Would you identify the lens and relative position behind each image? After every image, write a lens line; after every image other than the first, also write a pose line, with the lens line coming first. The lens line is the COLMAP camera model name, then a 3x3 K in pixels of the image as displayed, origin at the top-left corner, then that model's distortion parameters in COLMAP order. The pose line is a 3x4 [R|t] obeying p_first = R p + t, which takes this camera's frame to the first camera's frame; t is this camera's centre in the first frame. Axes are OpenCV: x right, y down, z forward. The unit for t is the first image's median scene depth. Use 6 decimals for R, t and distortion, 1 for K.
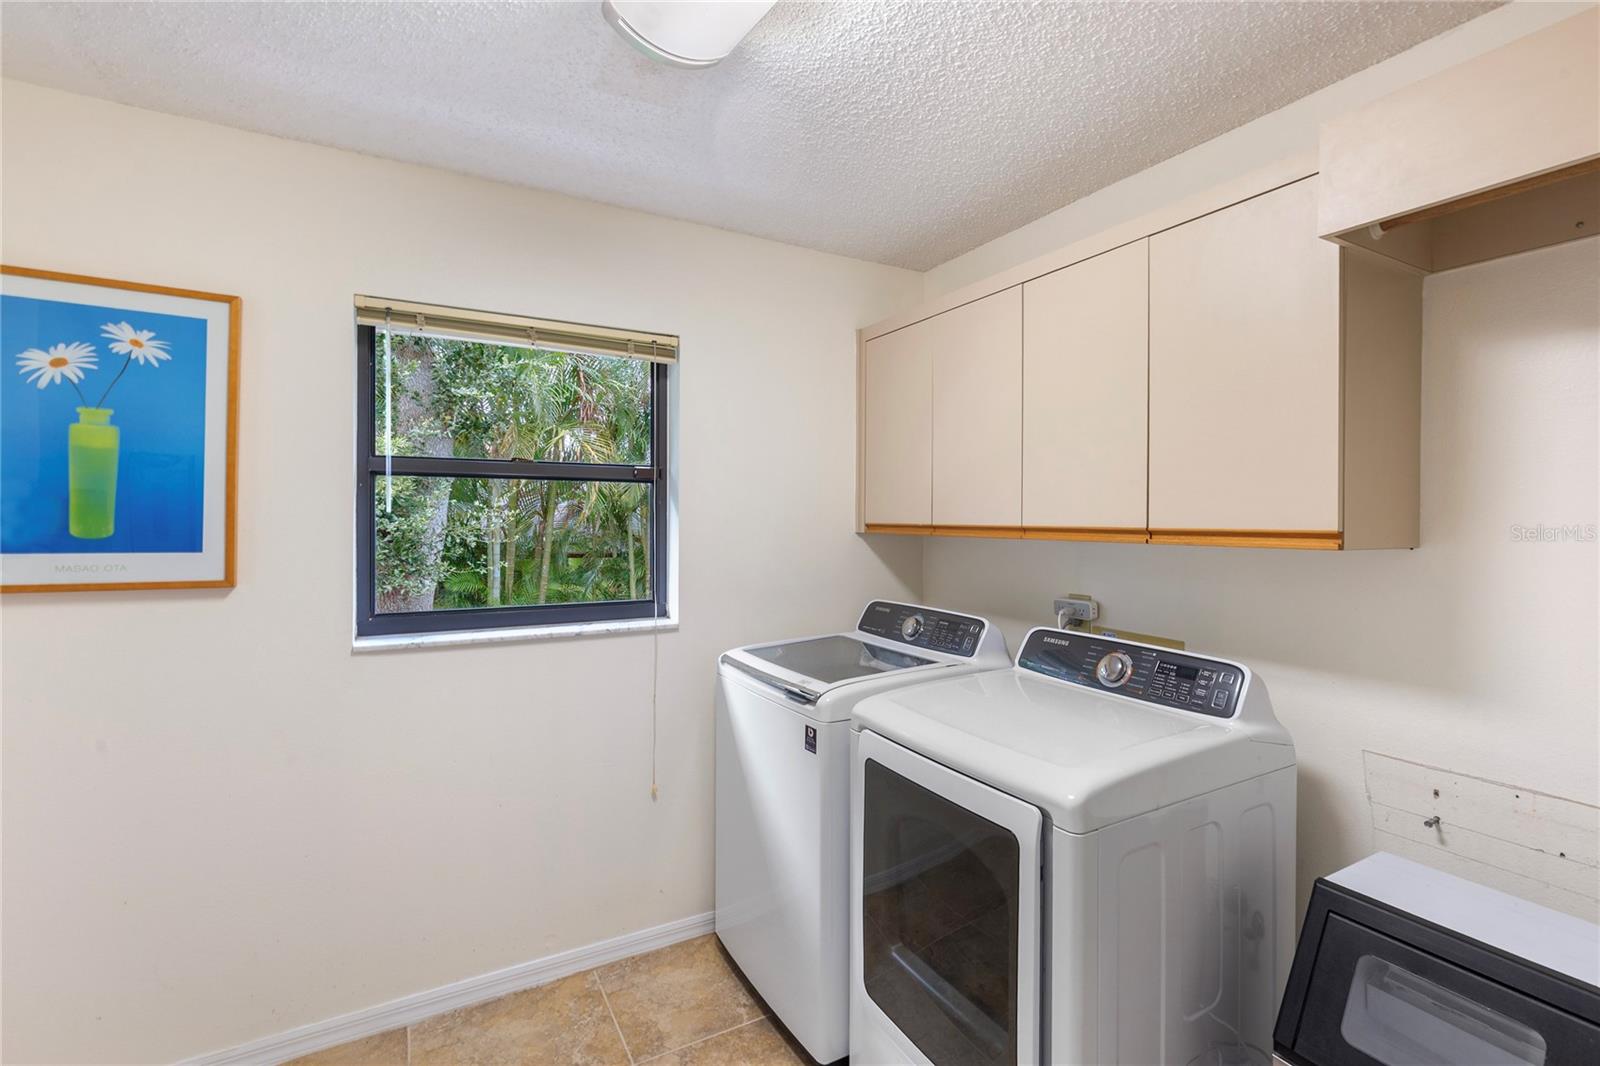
lens RADIAL K [[734.1, 0, 790.7], [0, 734.1, 531.1], [0, 0, 1]] dist [0.005829, -0.000458]
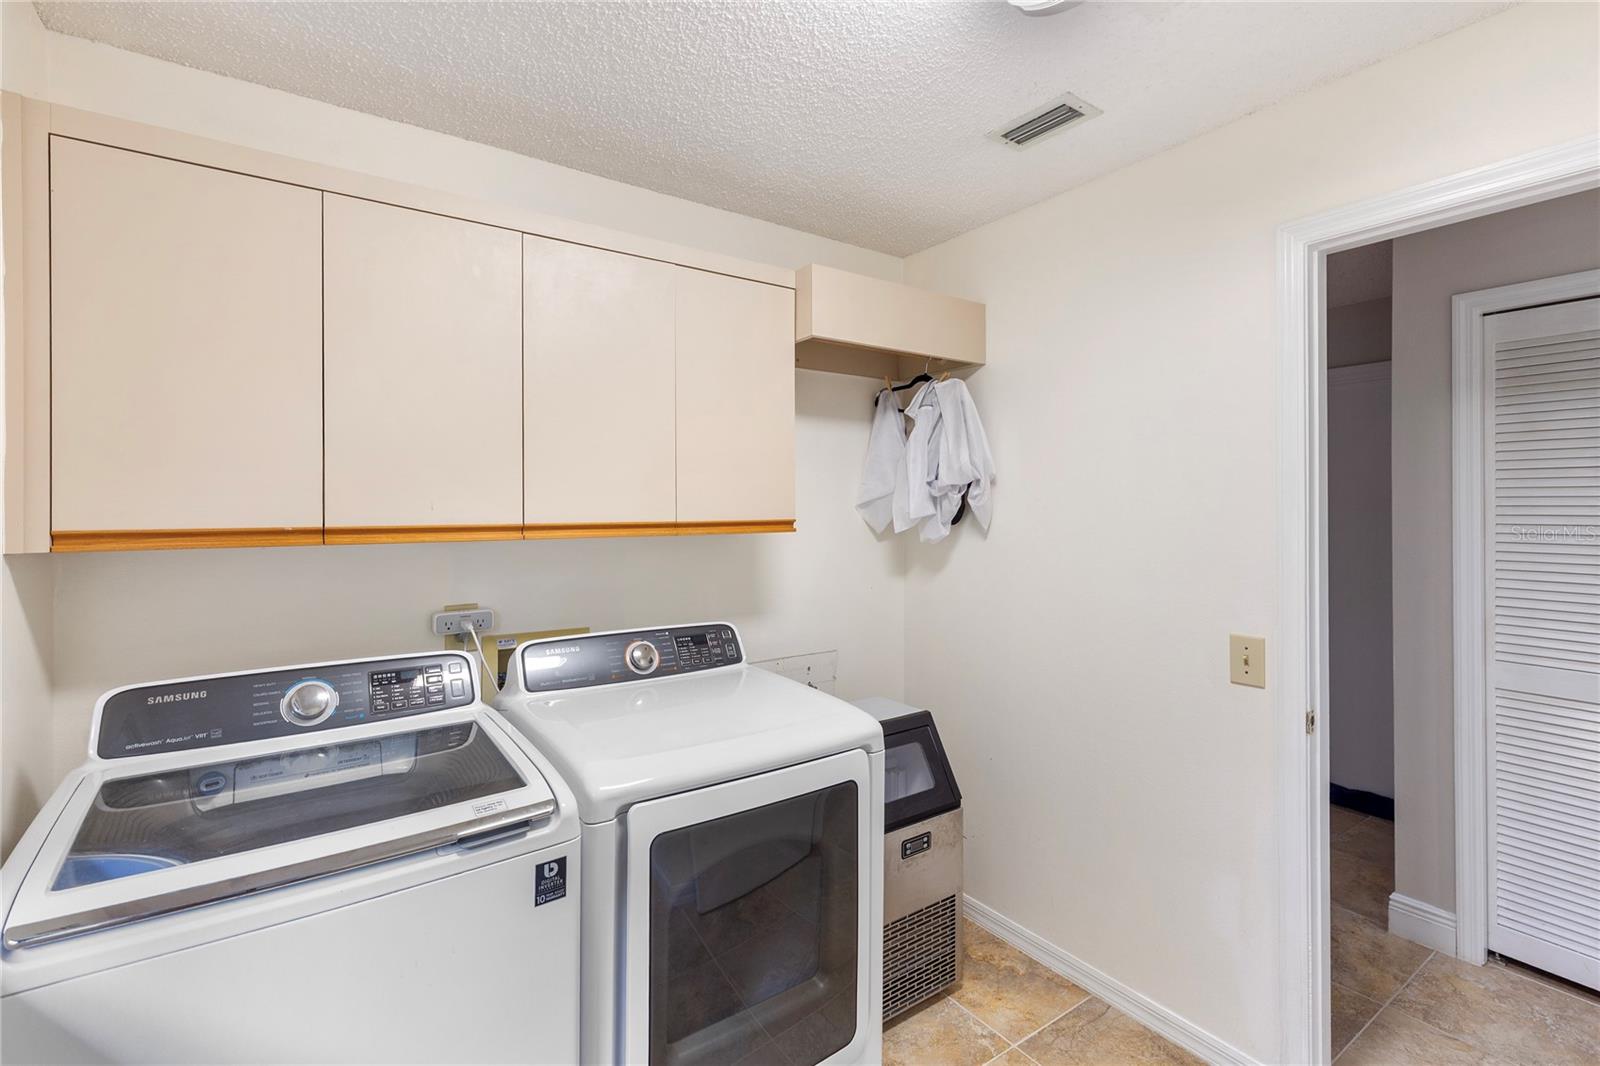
lens RADIAL K [[734.1, 0, 790.7], [0, 734.1, 531.1], [0, 0, 1]] dist [0.005829, -0.000458]
pose [[-0.127540, -0.030790, 0.991355, -0.591132], [0.025247, 0.999093, 0.034279, -0.021787], [-0.991512, 0.029400, -0.126647, 0.868808]]
